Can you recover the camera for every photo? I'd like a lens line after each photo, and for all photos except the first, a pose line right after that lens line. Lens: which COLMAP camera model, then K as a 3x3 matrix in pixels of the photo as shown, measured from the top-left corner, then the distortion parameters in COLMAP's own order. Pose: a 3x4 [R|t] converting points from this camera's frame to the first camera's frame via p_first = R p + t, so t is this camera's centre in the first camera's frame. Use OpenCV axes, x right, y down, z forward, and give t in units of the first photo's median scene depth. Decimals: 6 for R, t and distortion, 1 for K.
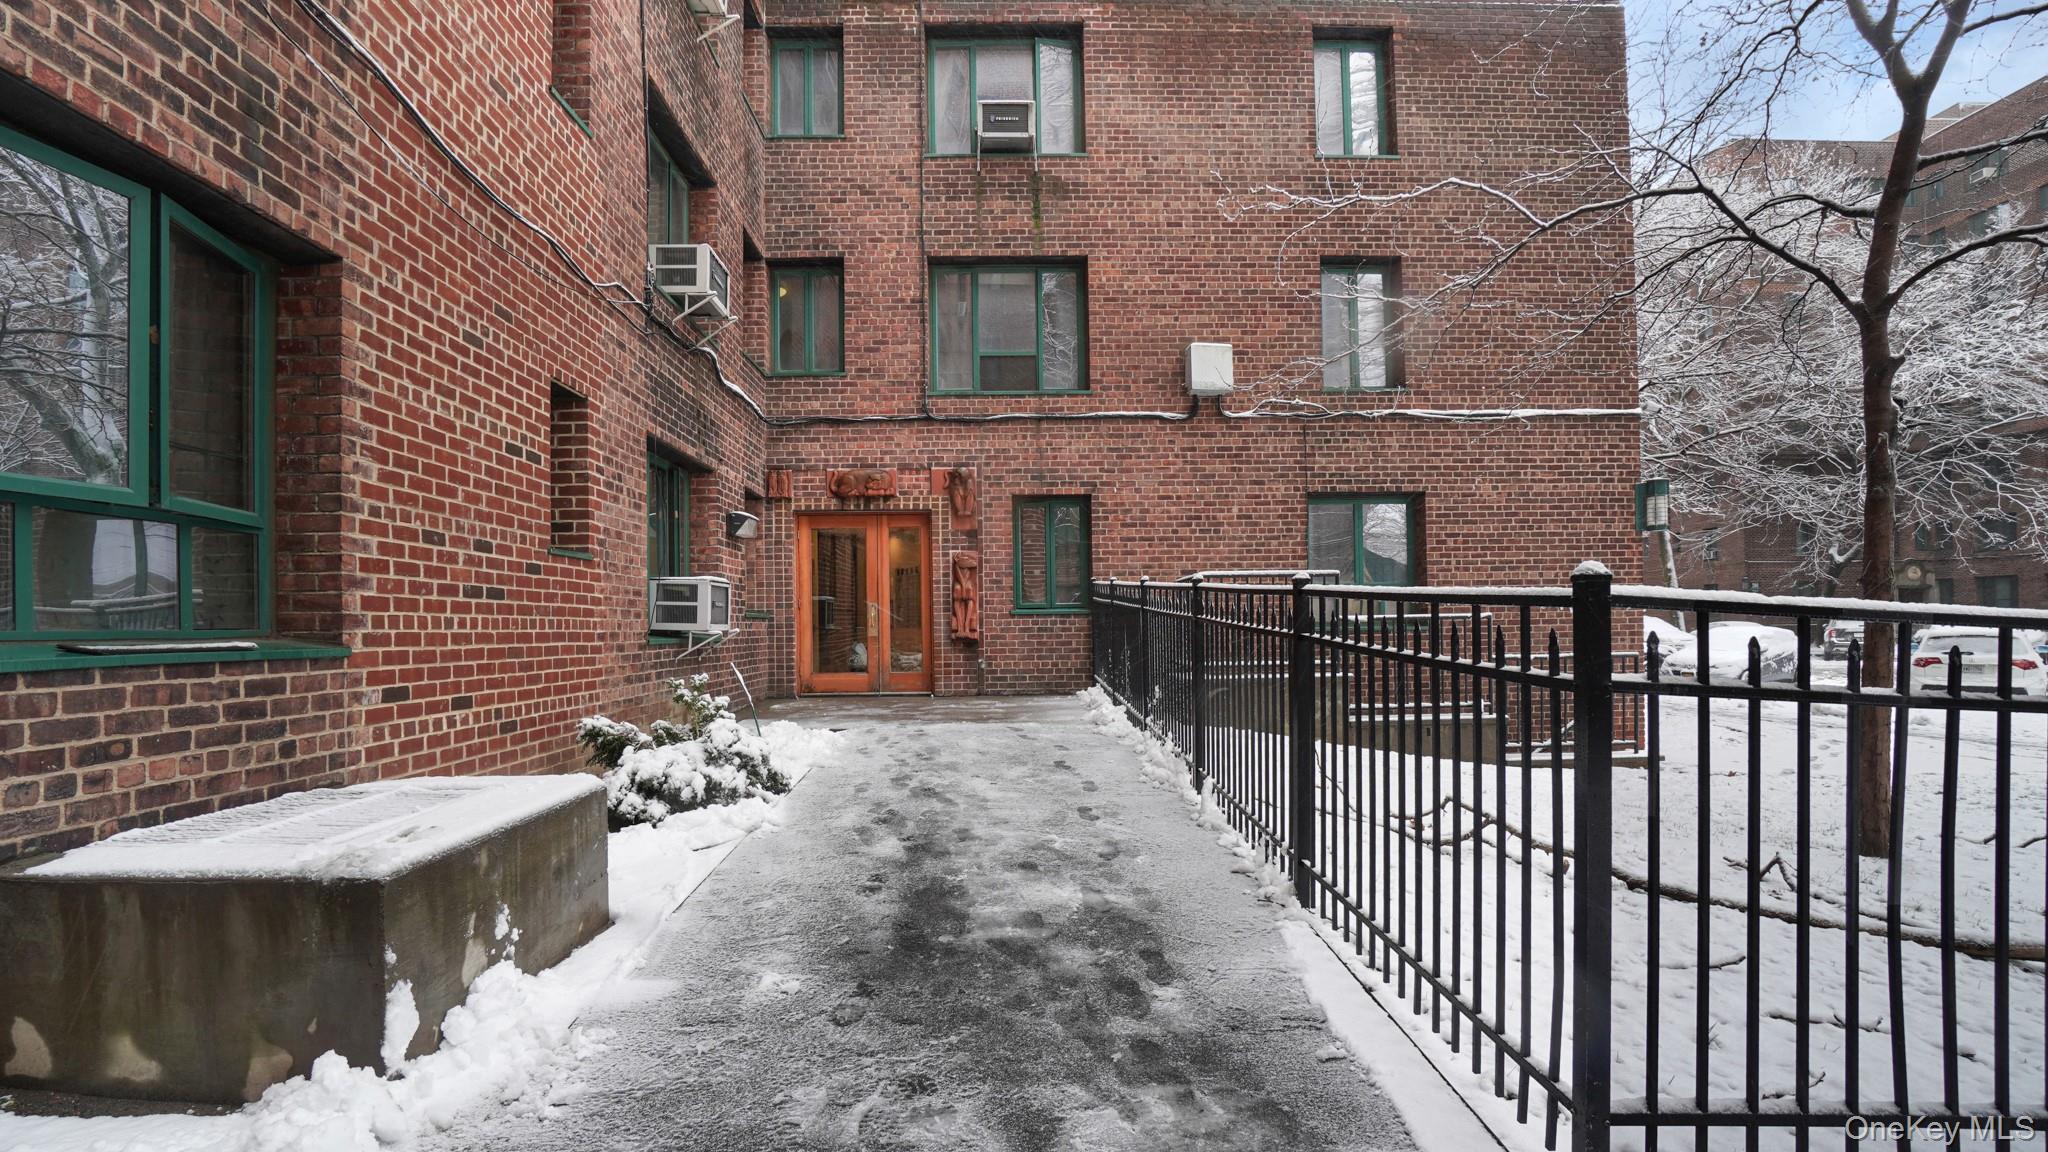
lens RADIAL K [[936.0, 0, 1019.3], [0, 936.0, 553.4], [0, 0, 1]] dist [-0.067336, 0.023846]
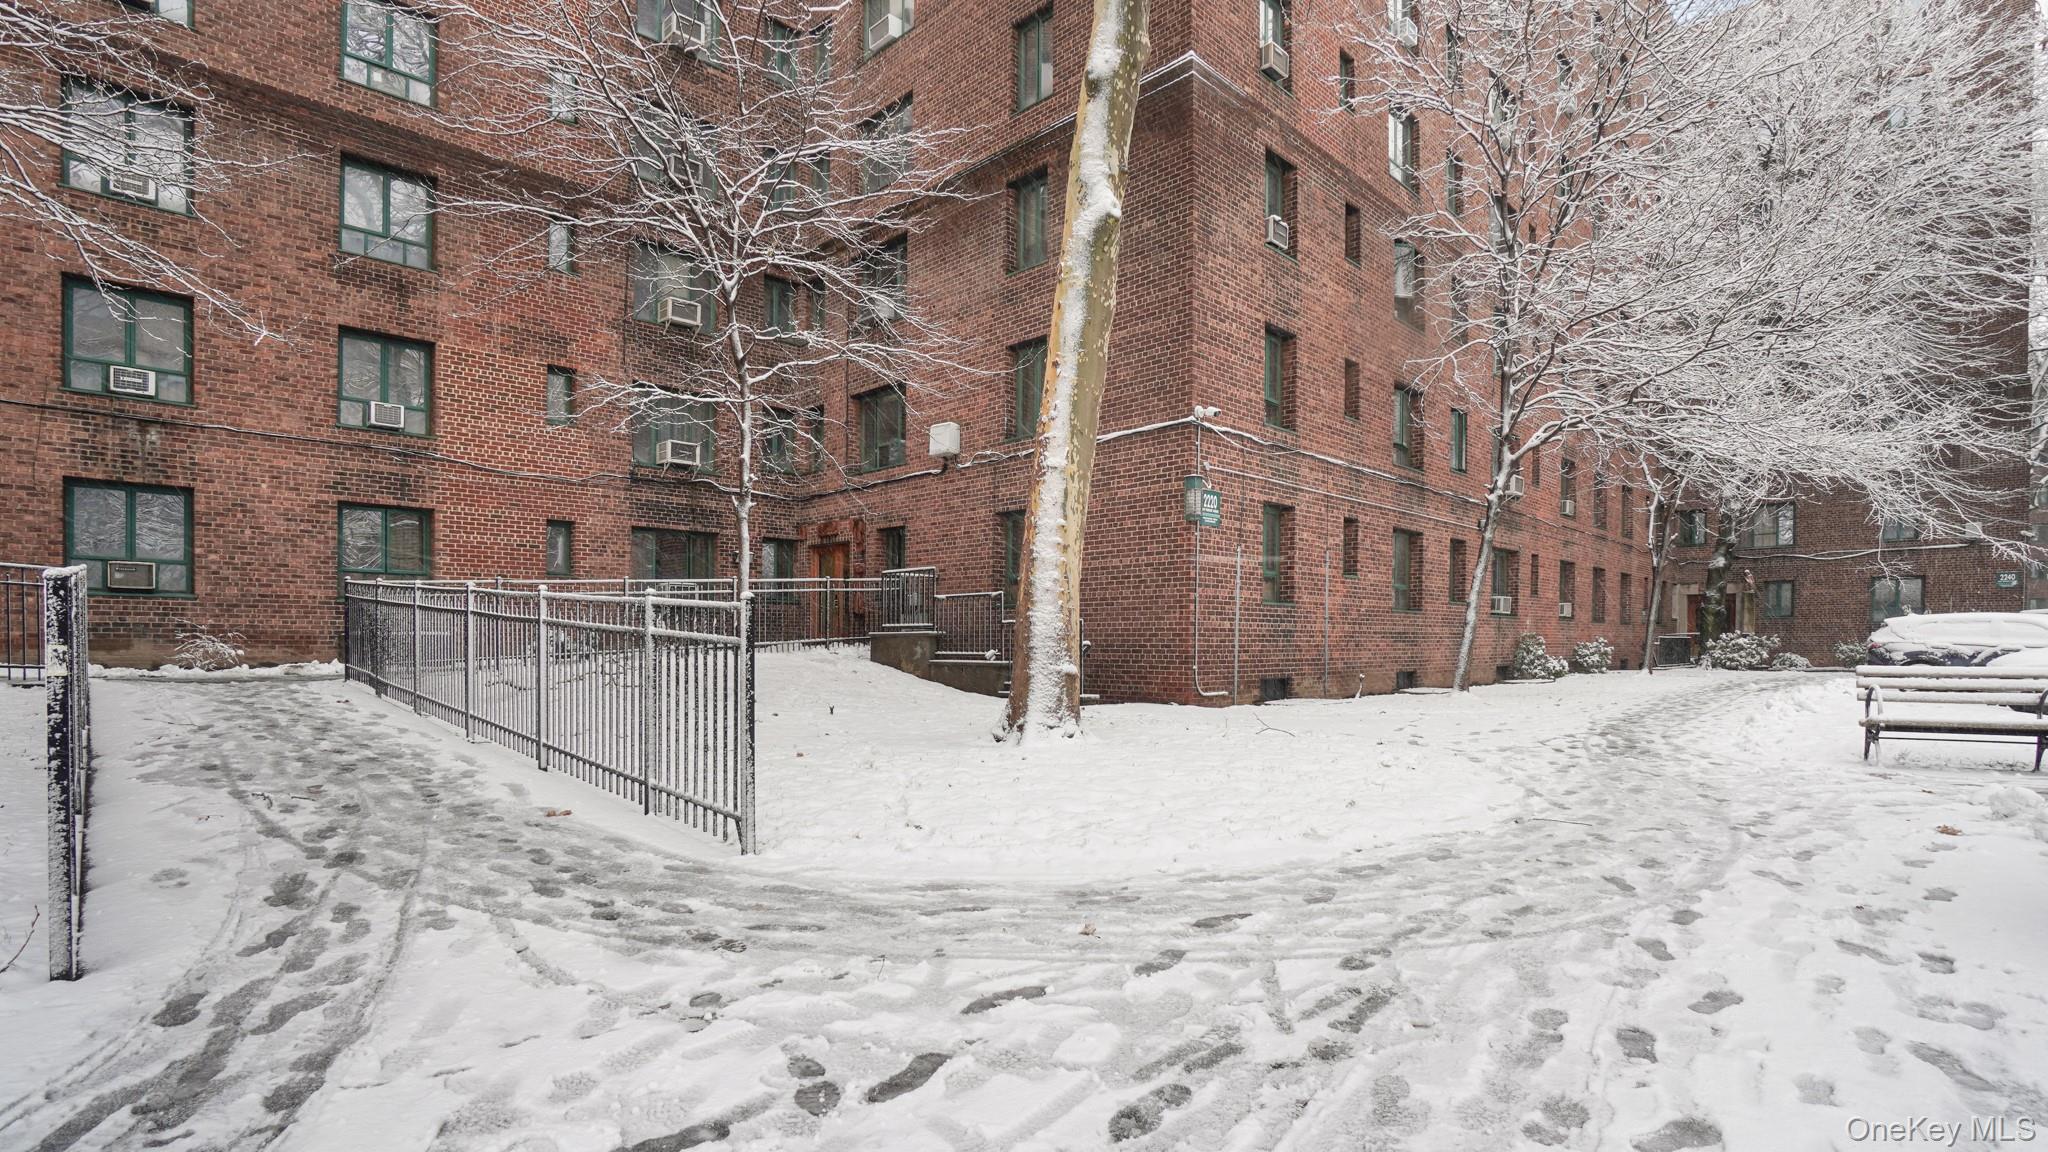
lens RADIAL K [[936.0, 0, 1019.3], [0, 936.0, 553.4], [0, 0, 1]] dist [-0.067336, 0.023846]
pose [[0.691864, -0.051547, -0.720185, 1.396468], [0.046811, 0.998552, -0.026500, 0.039319], [0.720509, -0.015378, 0.693275, 0.003363]]
